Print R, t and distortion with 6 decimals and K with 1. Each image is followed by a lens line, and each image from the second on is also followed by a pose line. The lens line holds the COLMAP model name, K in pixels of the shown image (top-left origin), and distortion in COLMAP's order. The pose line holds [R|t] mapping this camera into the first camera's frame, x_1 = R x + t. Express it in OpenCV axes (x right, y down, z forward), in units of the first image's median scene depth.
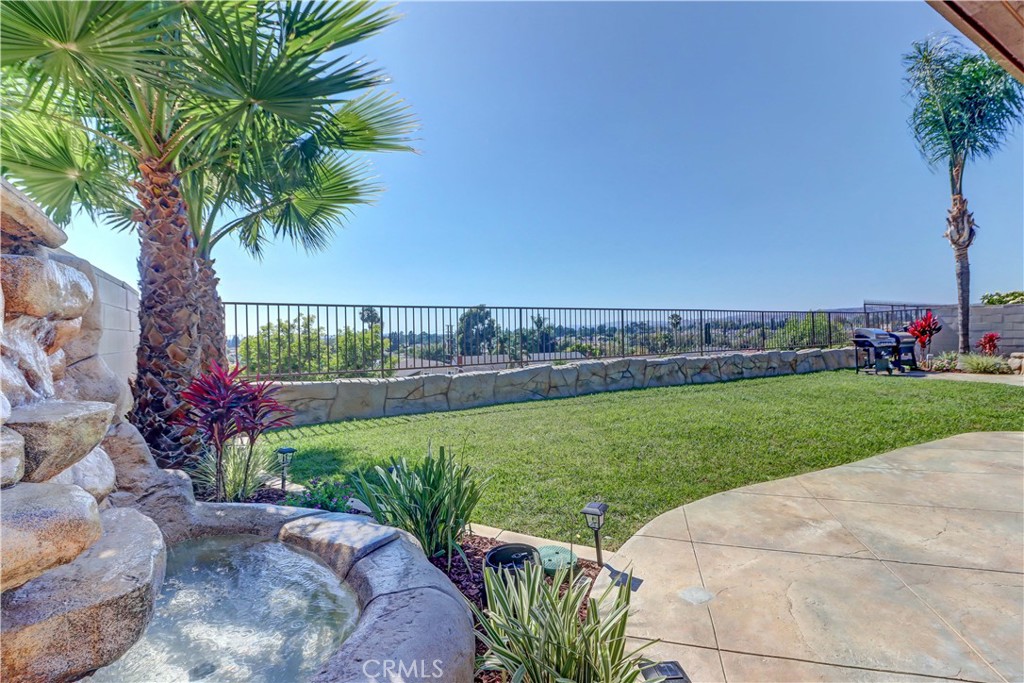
lens RADIAL K [[471.7, 0, 518.7], [0, 471.7, 336.0], [0, 0, 1]] dist [0.021780, -0.013953]
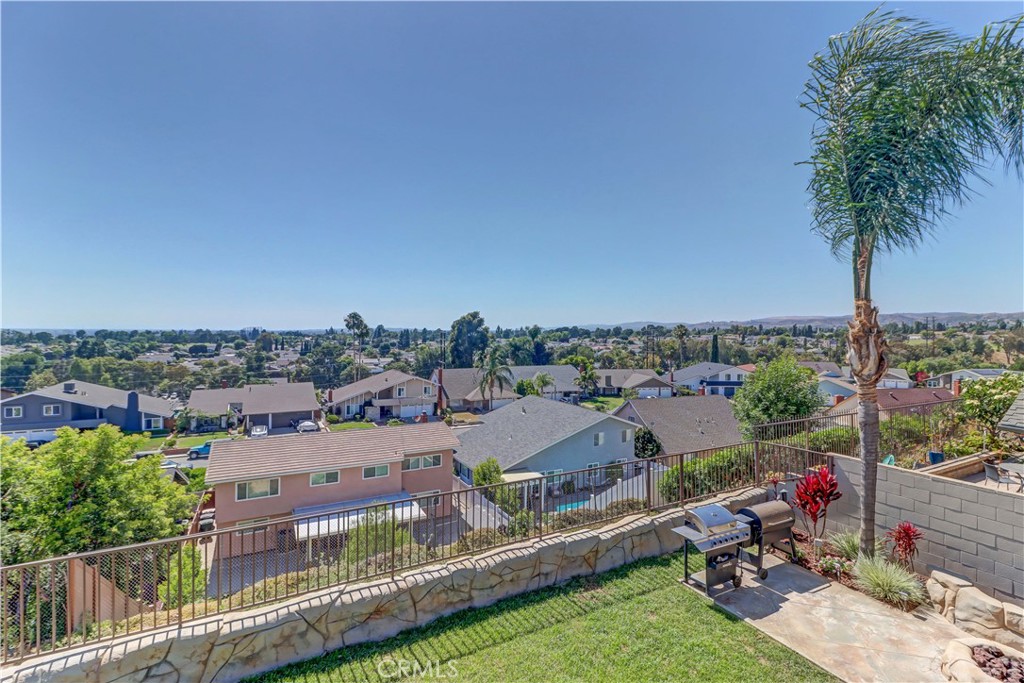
lens RADIAL K [[471.7, 0, 518.7], [0, 471.7, 336.0], [0, 0, 1]] dist [0.021780, -0.013953]
pose [[0.998798, 0.027364, -0.040678, 0.491408], [-0.027125, 0.999611, 0.006412, -0.241763], [0.040837, -0.005301, 0.999152, 0.345068]]
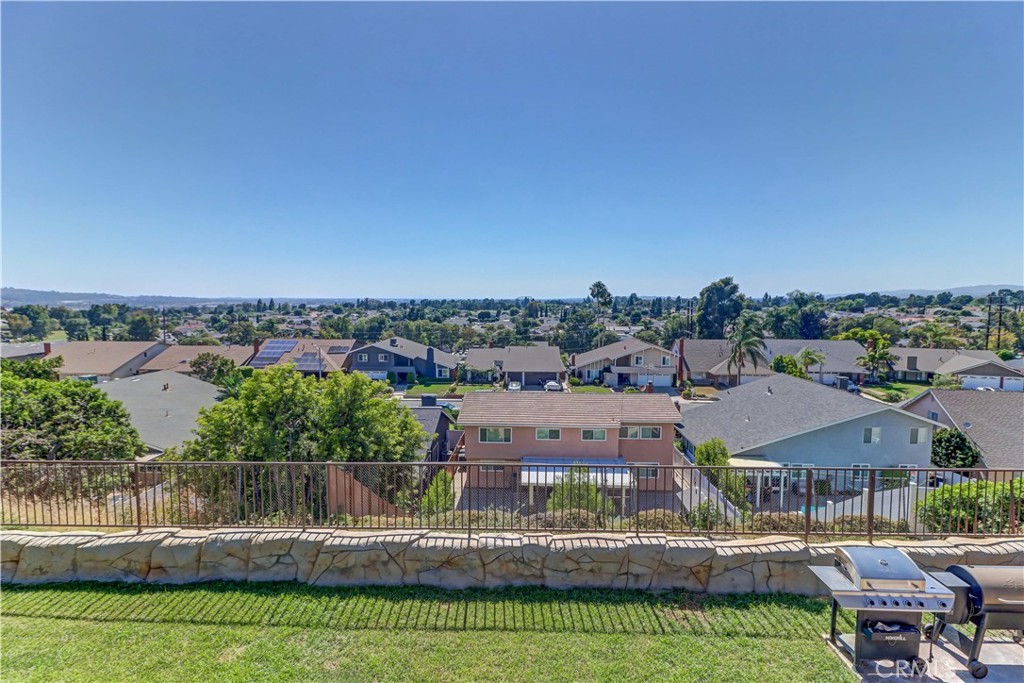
lens RADIAL K [[471.7, 0, 518.7], [0, 471.7, 336.0], [0, 0, 1]] dist [0.021780, -0.013953]
pose [[0.843571, 0.064943, -0.533076, 0.663858], [-0.022094, 0.996017, 0.086378, -0.244123], [0.536562, -0.061088, 0.841647, 0.448820]]
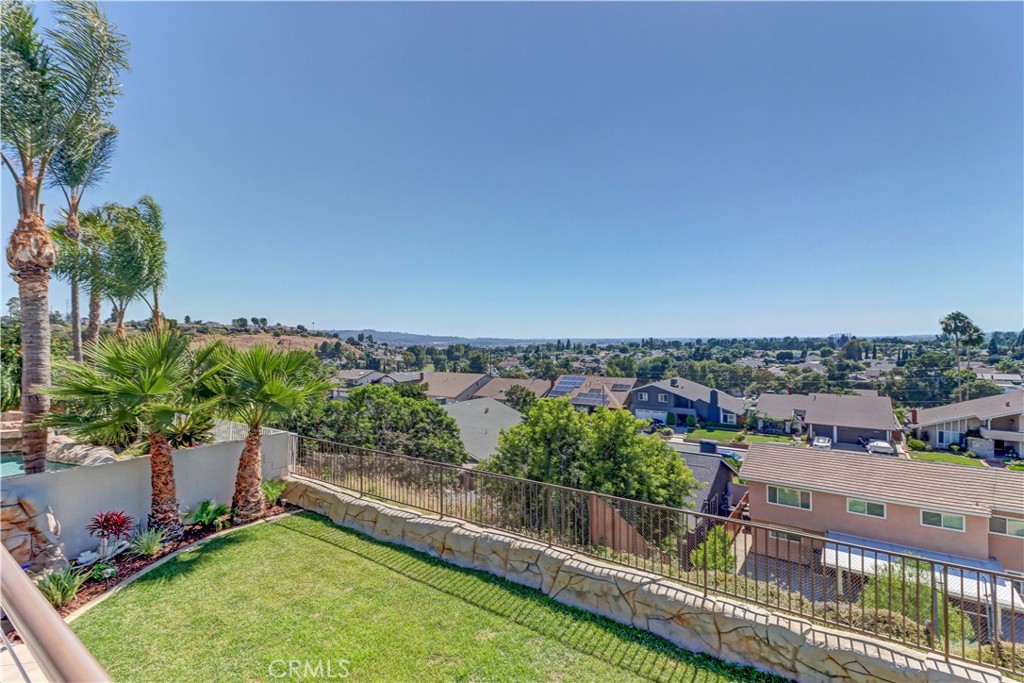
lens RADIAL K [[471.7, 0, 518.7], [0, 471.7, 336.0], [0, 0, 1]] dist [0.021780, -0.013953]
pose [[0.407223, 0.011379, -0.913258, 0.717063], [-0.004184, 0.999935, 0.010593, -0.245936], [0.913319, -0.000493, 0.407244, 0.478029]]
